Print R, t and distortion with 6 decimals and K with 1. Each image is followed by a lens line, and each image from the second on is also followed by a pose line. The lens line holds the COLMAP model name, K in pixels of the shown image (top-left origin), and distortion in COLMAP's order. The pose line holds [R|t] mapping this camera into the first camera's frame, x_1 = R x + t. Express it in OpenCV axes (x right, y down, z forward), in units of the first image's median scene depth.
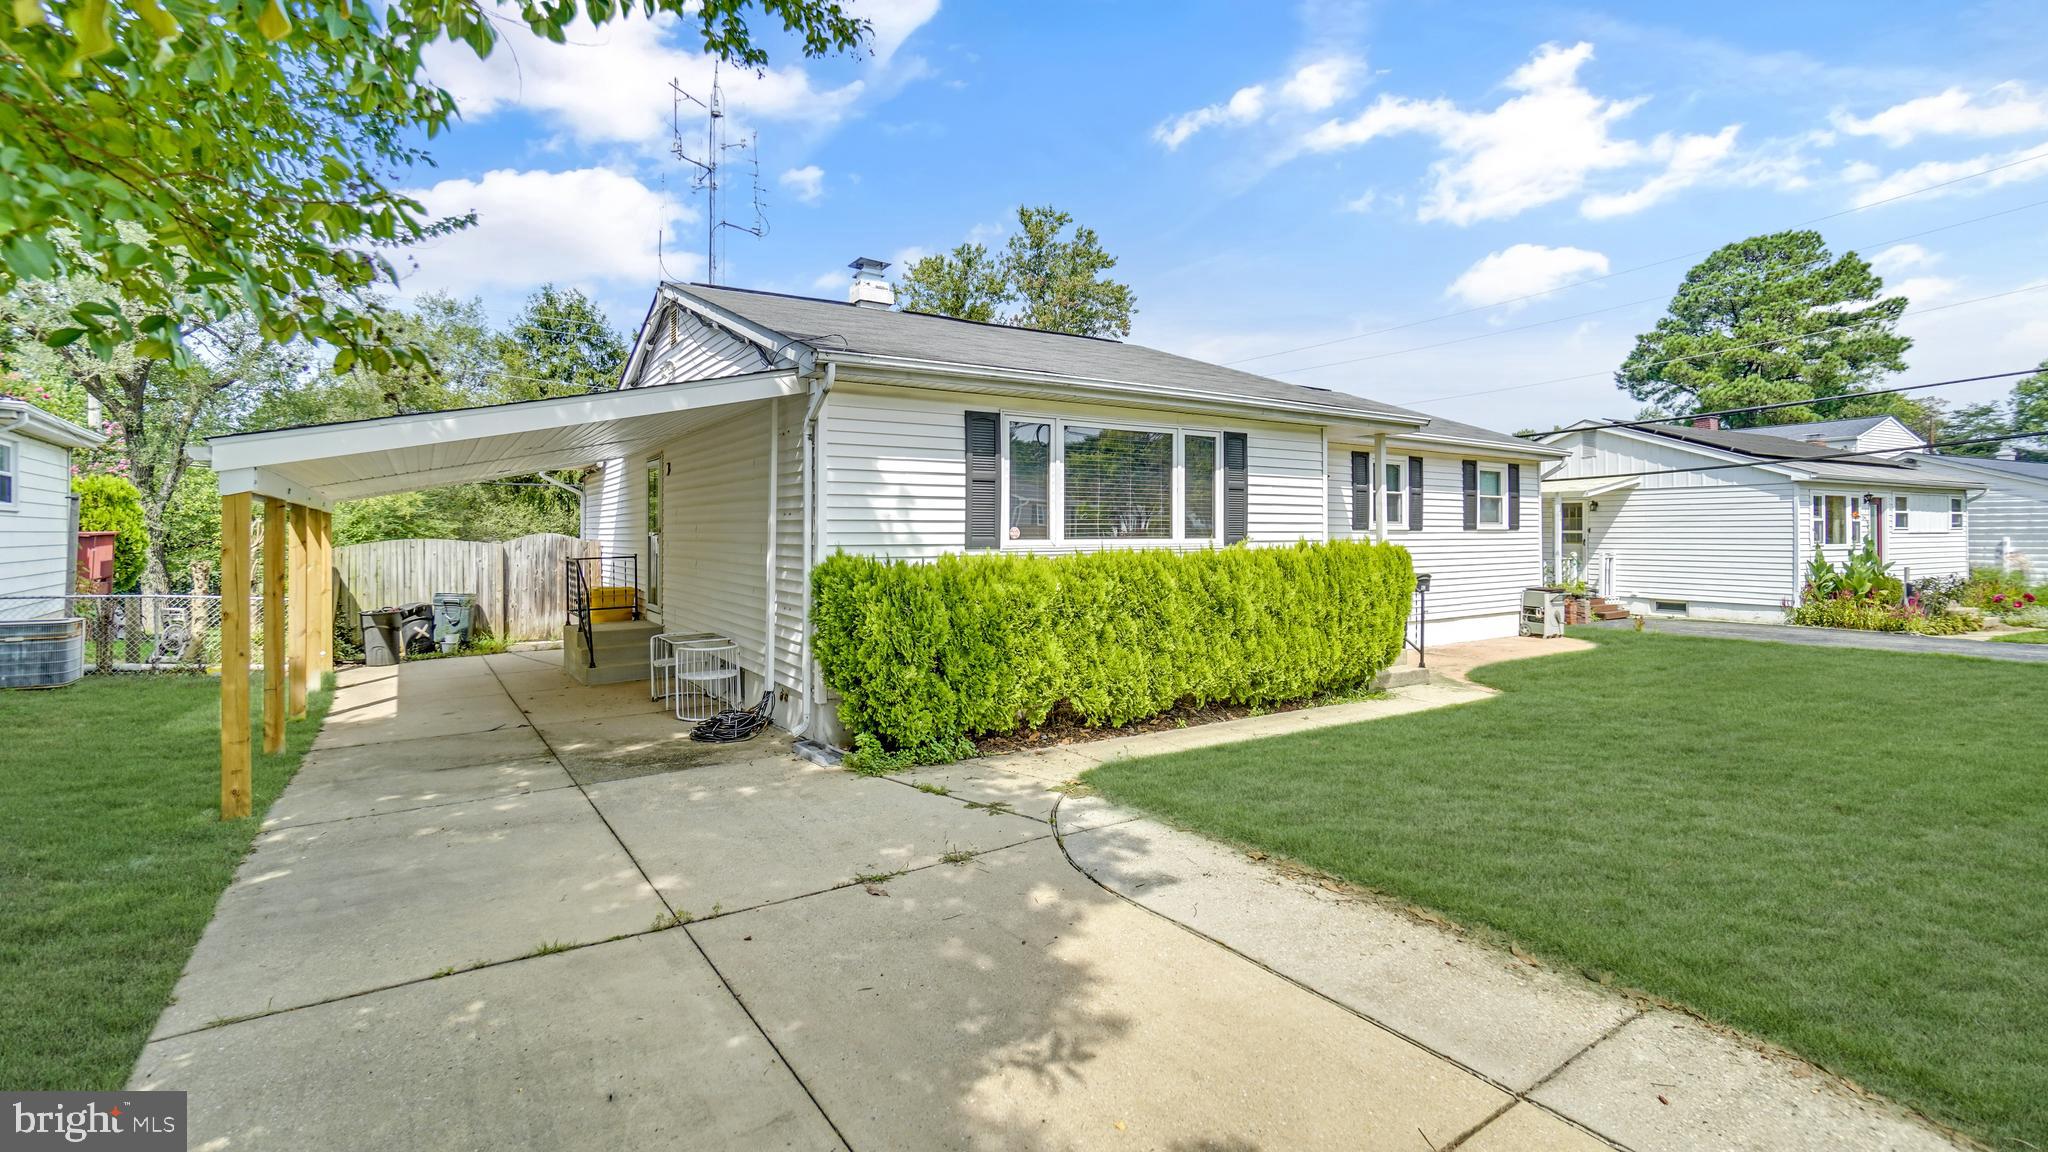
lens RADIAL K [[909.4, 0, 1016.3], [0, 909.4, 563.6], [0, 0, 1]] dist [-0.057739, 0.020071]
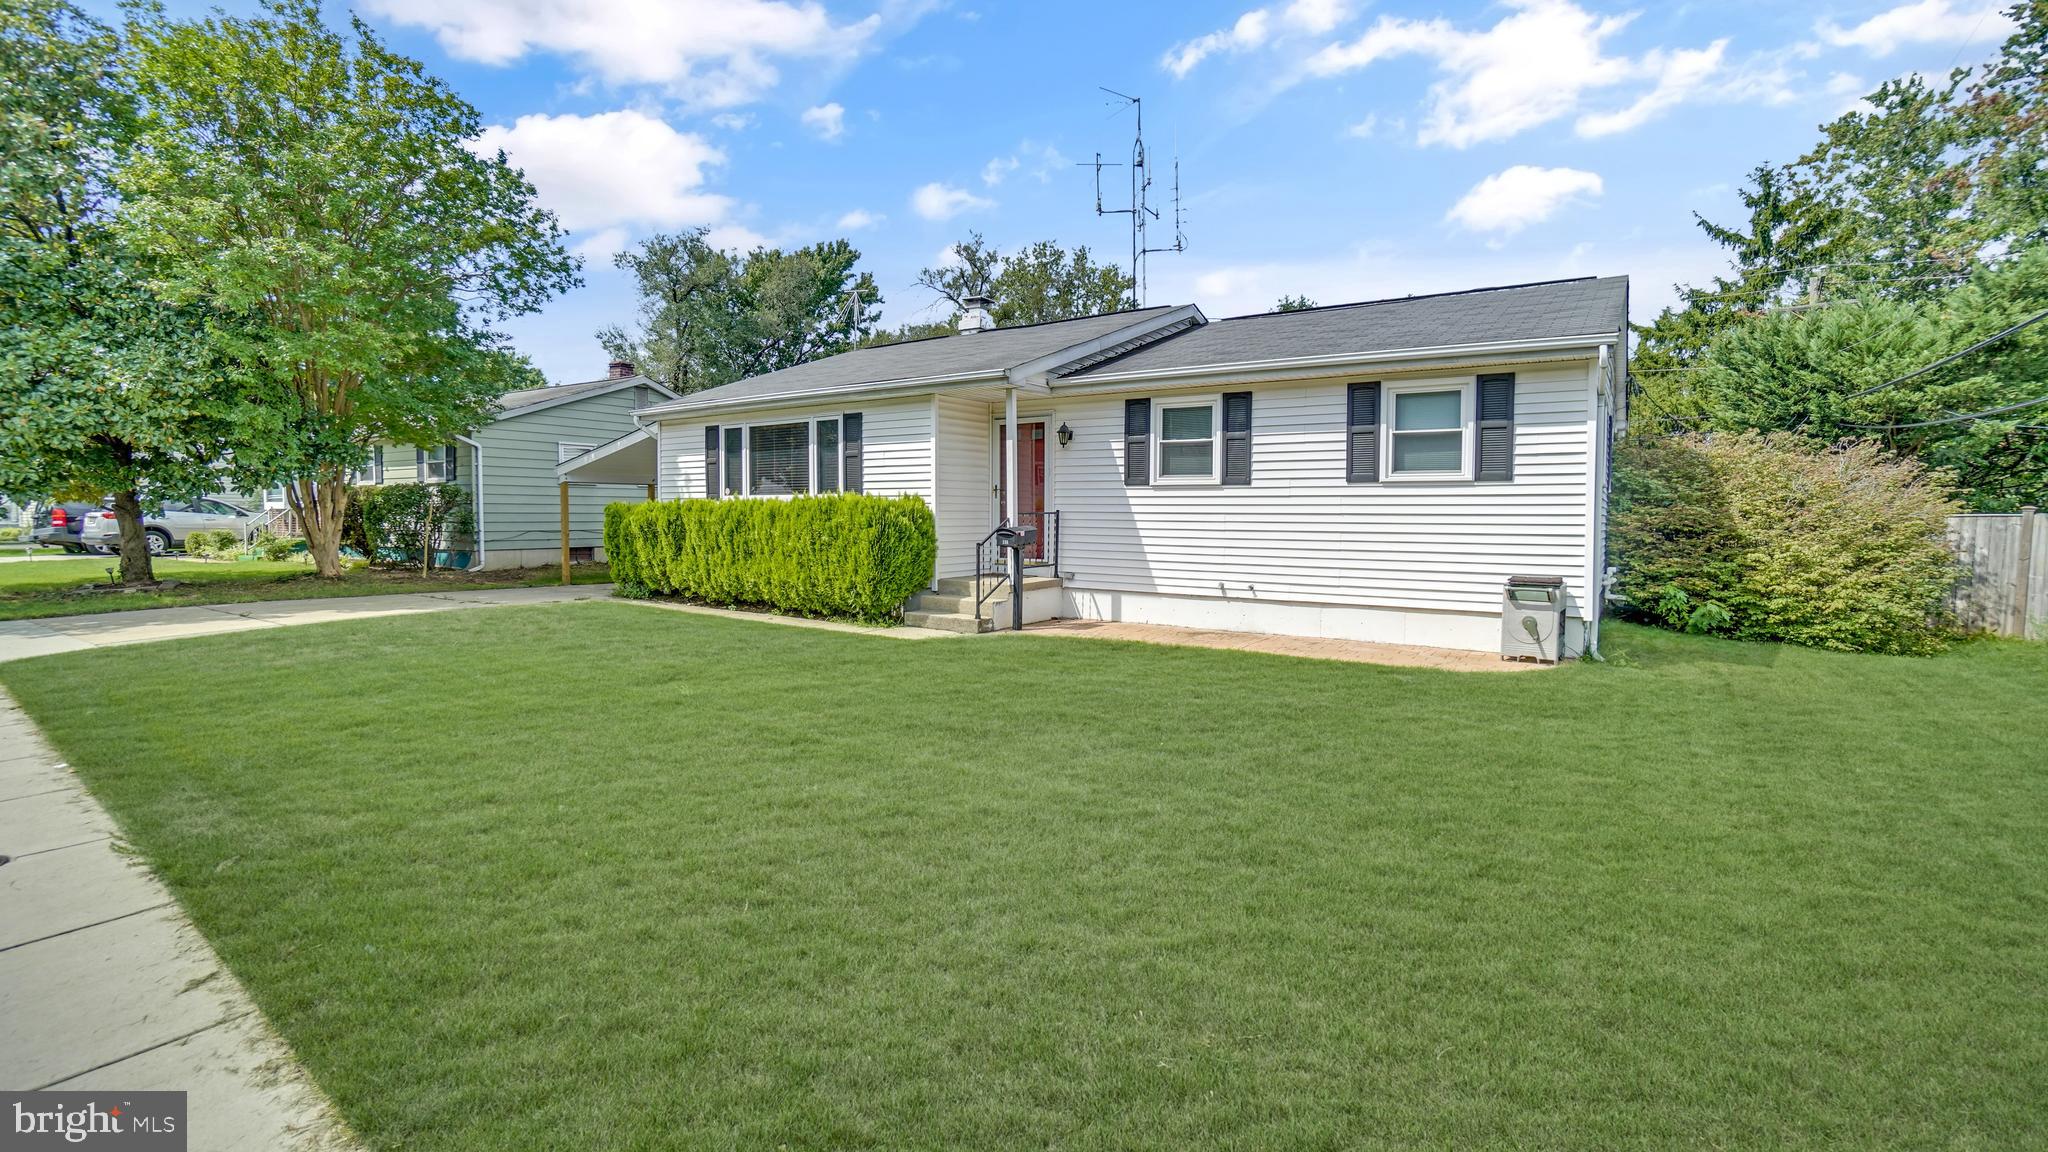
lens RADIAL K [[909.4, 0, 1016.3], [0, 909.4, 563.6], [0, 0, 1]] dist [-0.057739, 0.020071]
pose [[0.382196, 0.054484, -0.922474, 1.565150], [-0.036807, 0.998366, 0.043716, 0.008149], [0.923348, 0.017246, 0.383577, 0.708357]]
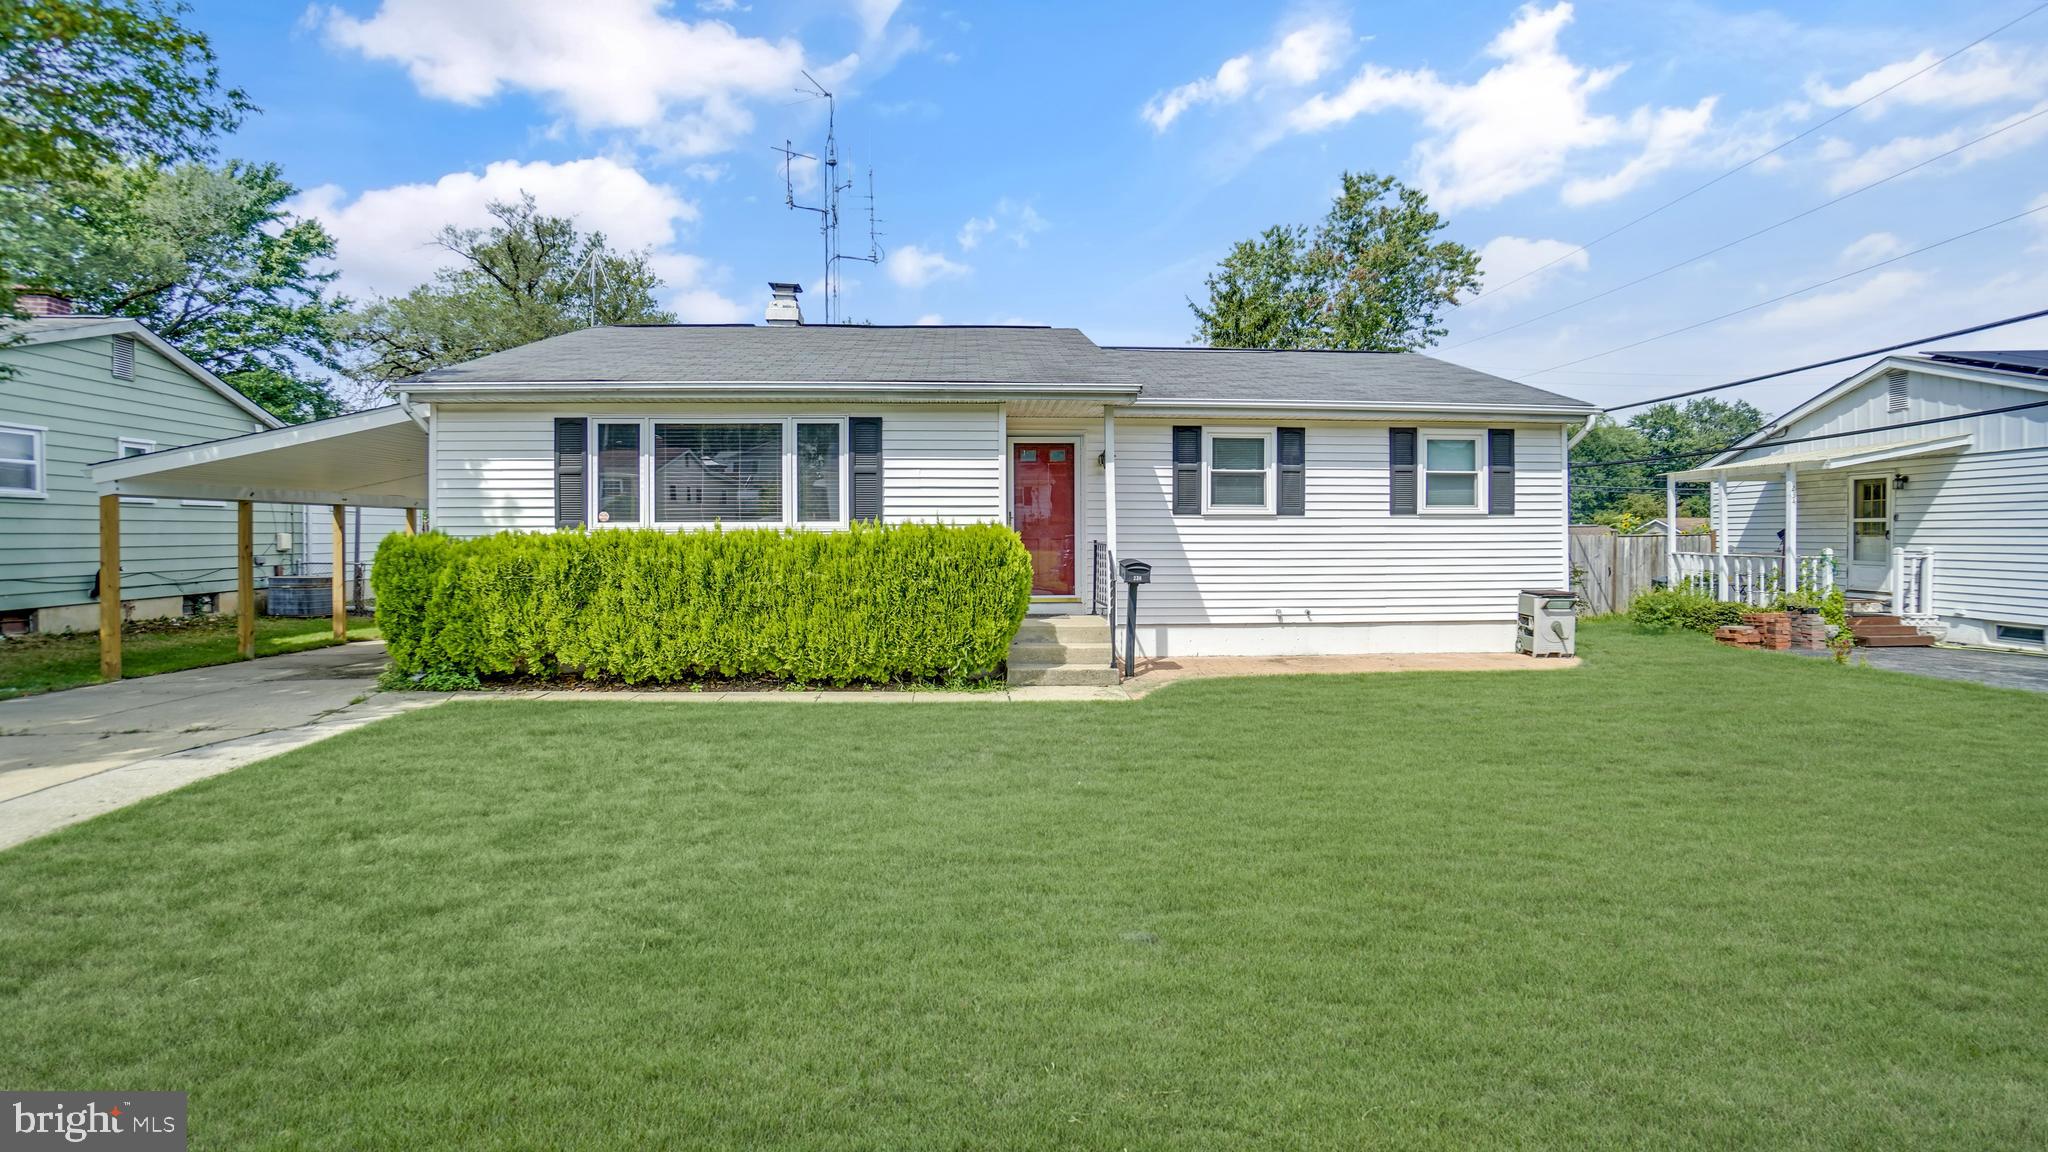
lens RADIAL K [[909.4, 0, 1016.3], [0, 909.4, 563.6], [0, 0, 1]] dist [-0.057739, 0.020071]
pose [[0.871915, 0.015035, -0.489427, 0.885982], [-0.015225, 0.999878, 0.003592, 0.013721], [0.489421, 0.004320, 0.872037, 0.187387]]
